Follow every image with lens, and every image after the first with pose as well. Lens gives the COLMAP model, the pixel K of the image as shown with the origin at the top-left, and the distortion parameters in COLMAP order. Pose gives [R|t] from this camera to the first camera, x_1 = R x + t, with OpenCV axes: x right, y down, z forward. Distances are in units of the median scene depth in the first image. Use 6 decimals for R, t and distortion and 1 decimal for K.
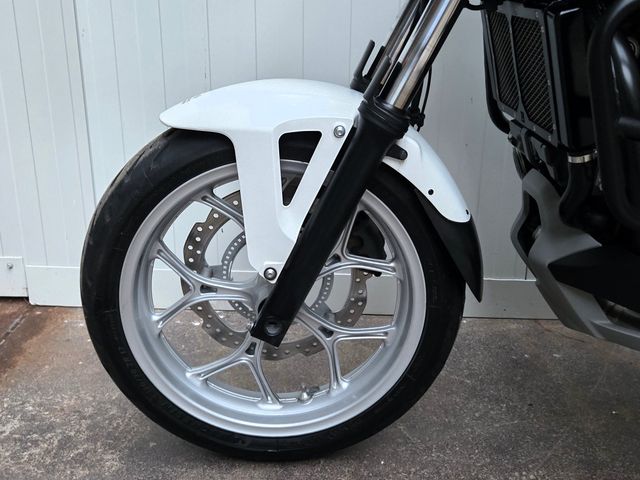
lens RADIAL K [[686.8, 0, 338.6], [0, 686.8, 237.6], [0, 0, 1]] dist [0.062744, -0.012812]
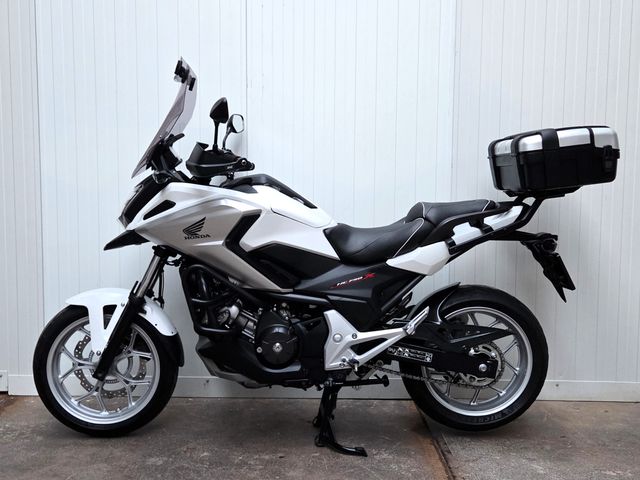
lens RADIAL K [[785.3, 0, 354.3], [0, 785.3, 258.7], [0, 0, 1]] dist [0.060202, -0.032954]
pose [[0.999931, -0.009395, 0.007039, 0.858281], [0.010828, 0.969730, -0.243939, 0.439211], [-0.004534, 0.243999, 0.969765, -2.093885]]
